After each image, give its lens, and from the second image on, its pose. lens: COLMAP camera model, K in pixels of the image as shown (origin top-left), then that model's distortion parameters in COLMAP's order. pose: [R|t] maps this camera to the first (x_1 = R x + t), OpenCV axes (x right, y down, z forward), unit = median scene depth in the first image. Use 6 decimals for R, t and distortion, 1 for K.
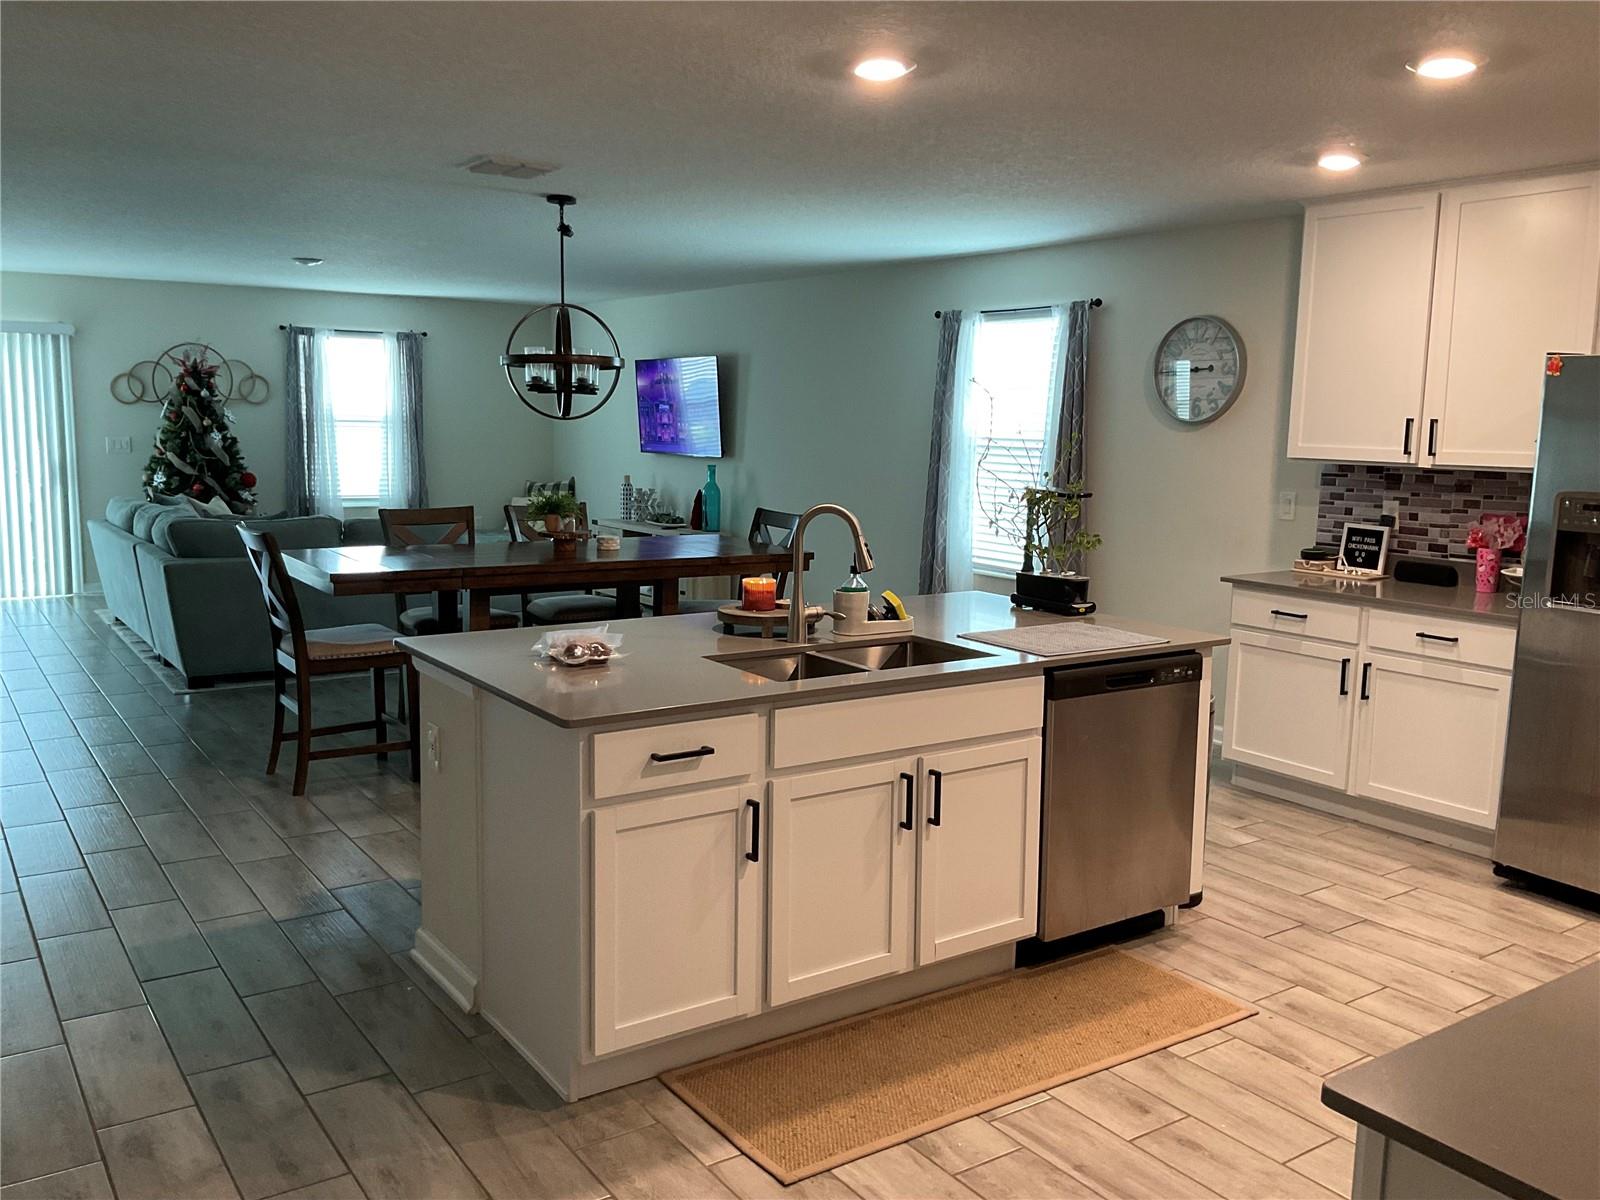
lens RADIAL K [[1333.7, 0, 802.9], [0, 1333.7, 605.1], [0, 0, 1]] dist [0.072355, -0.152082]
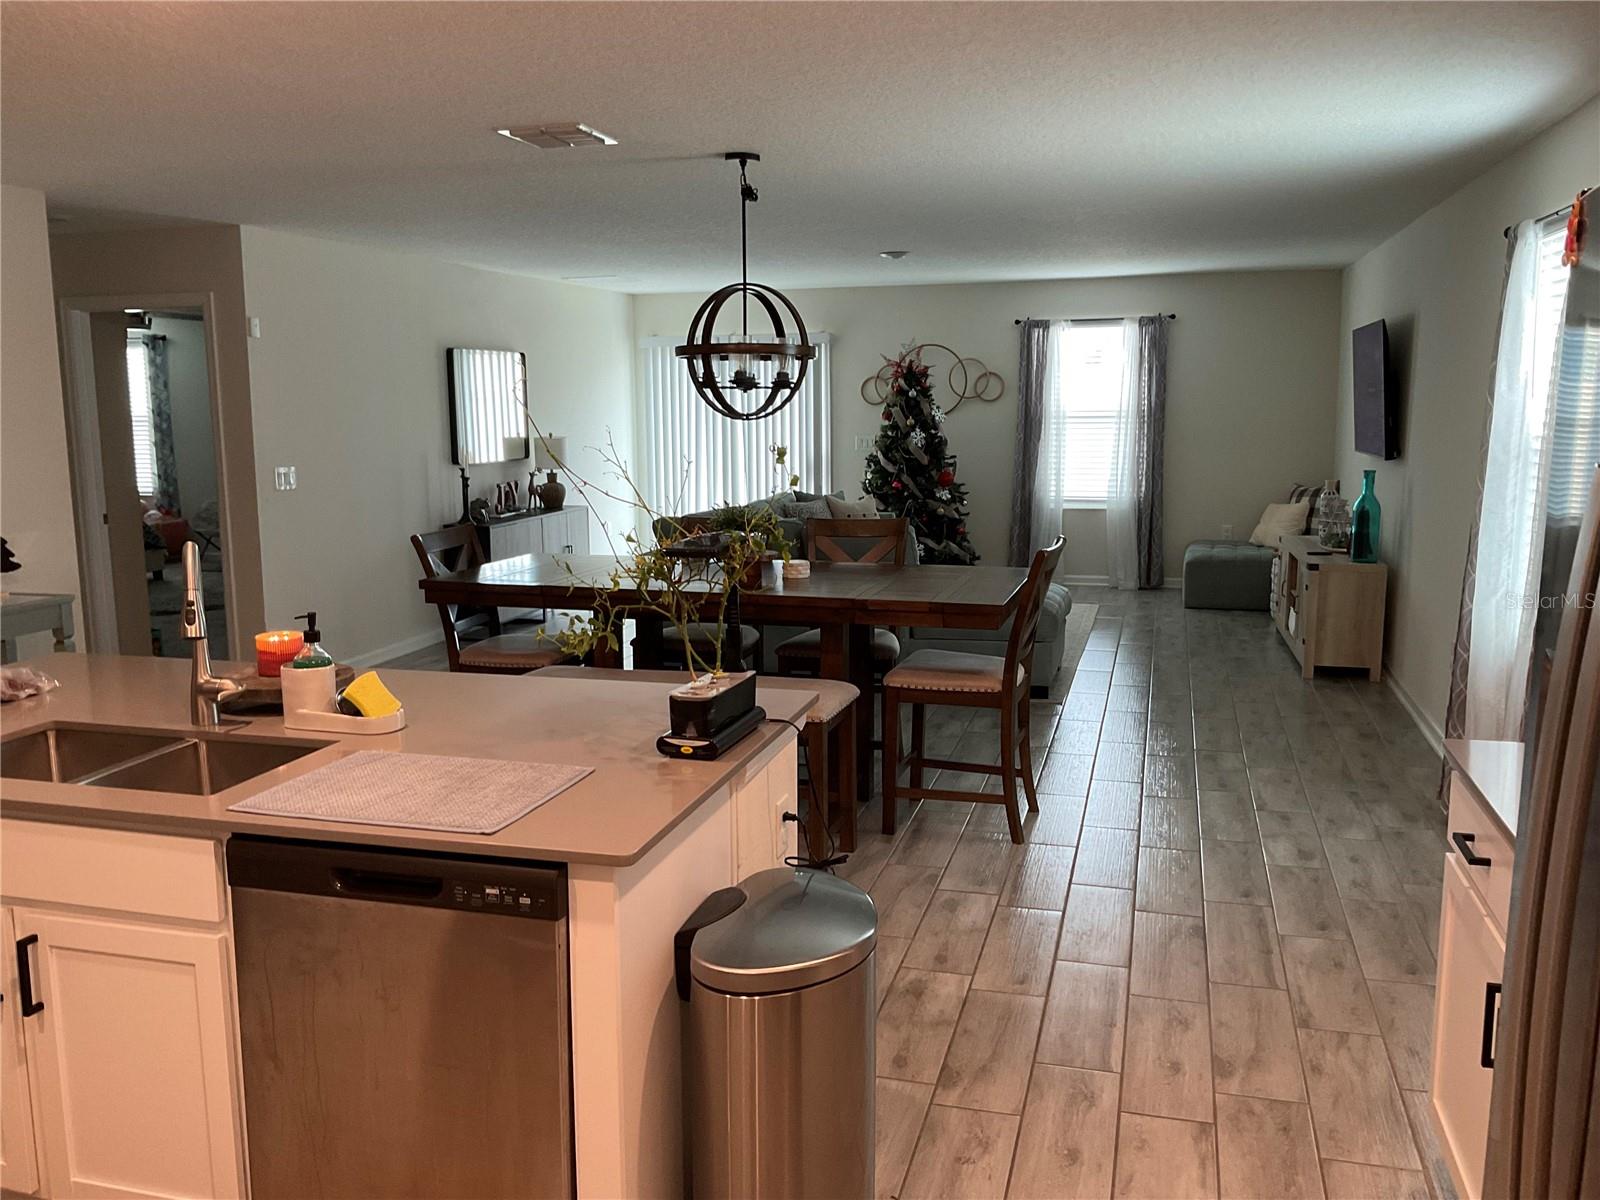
lens RADIAL K [[1333.7, 0, 787.5], [0, 1333.7, 602.3], [0, 0, 1]] dist [0.072355, -0.152082]
pose [[0.635995, 0.092997, -0.766069, 0.474231], [-0.089109, 0.994922, 0.046799, -0.063771], [0.766531, 0.038499, 0.641052, 0.467988]]
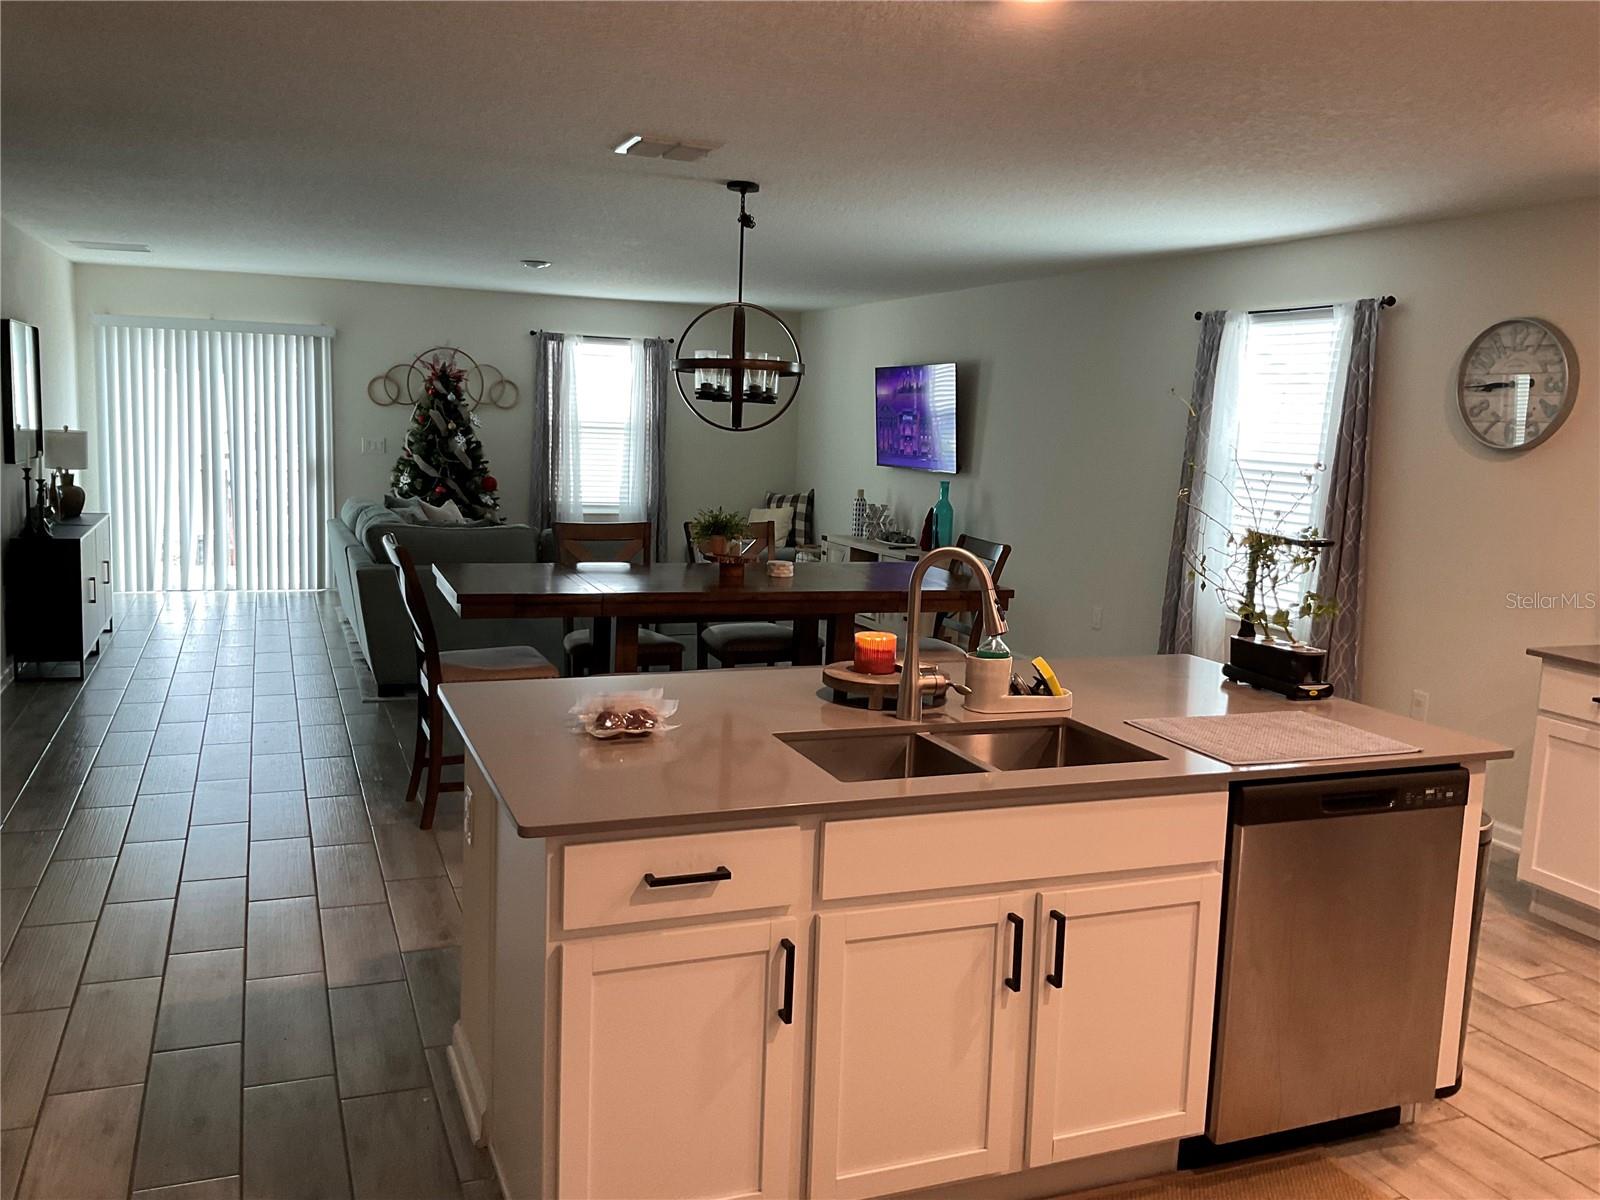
lens RADIAL K [[1333.7, 0, 796.6], [0, 1333.7, 601.6], [0, 0, 1]] dist [0.072355, -0.152082]
pose [[0.973963, 0.048659, -0.221422, 0.062888], [-0.050848, 0.998698, -0.004193, -0.021555], [0.220930, 0.015343, 0.975169, 0.129536]]
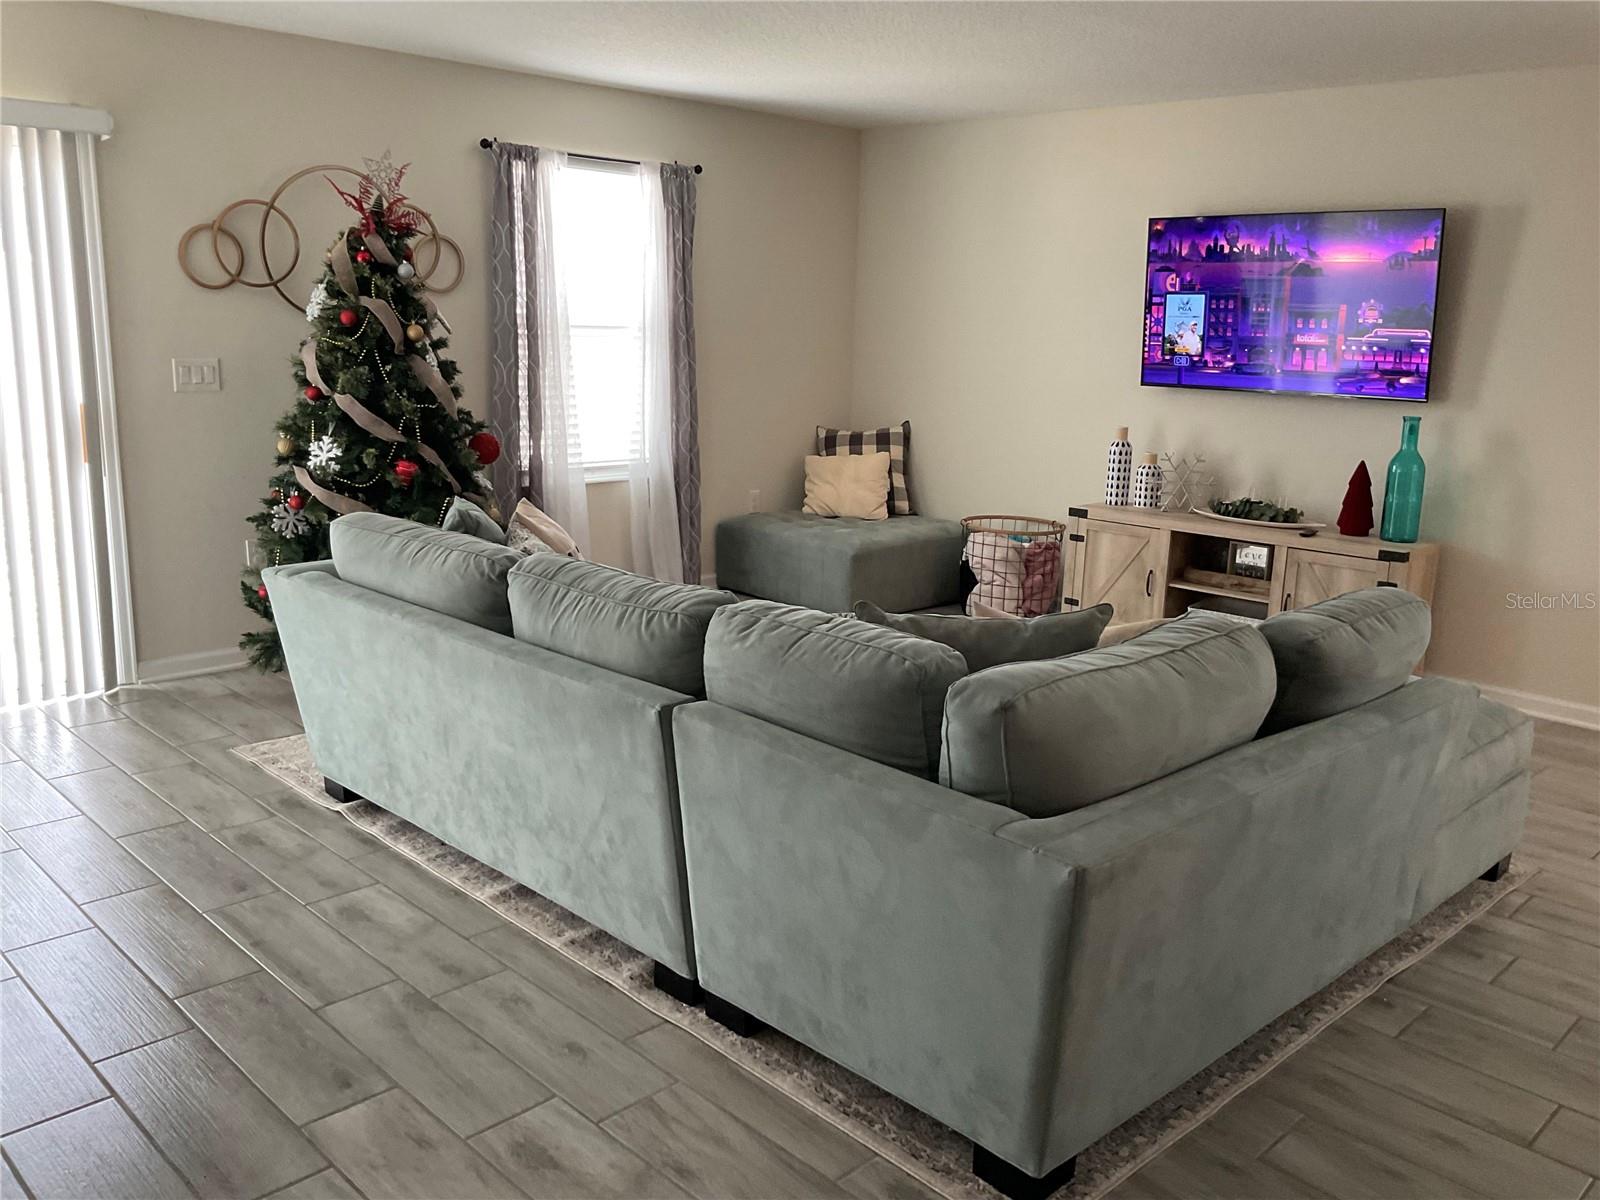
lens RADIAL K [[1333.7, 0, 798.8], [0, 1333.7, 607.8], [0, 0, 1]] dist [0.072355, -0.152082]
pose [[0.983252, -0.029823, 0.179795, -0.655724], [0.015692, 0.996710, 0.079511, -0.120806], [-0.181575, -0.075358, 0.980485, 0.817869]]
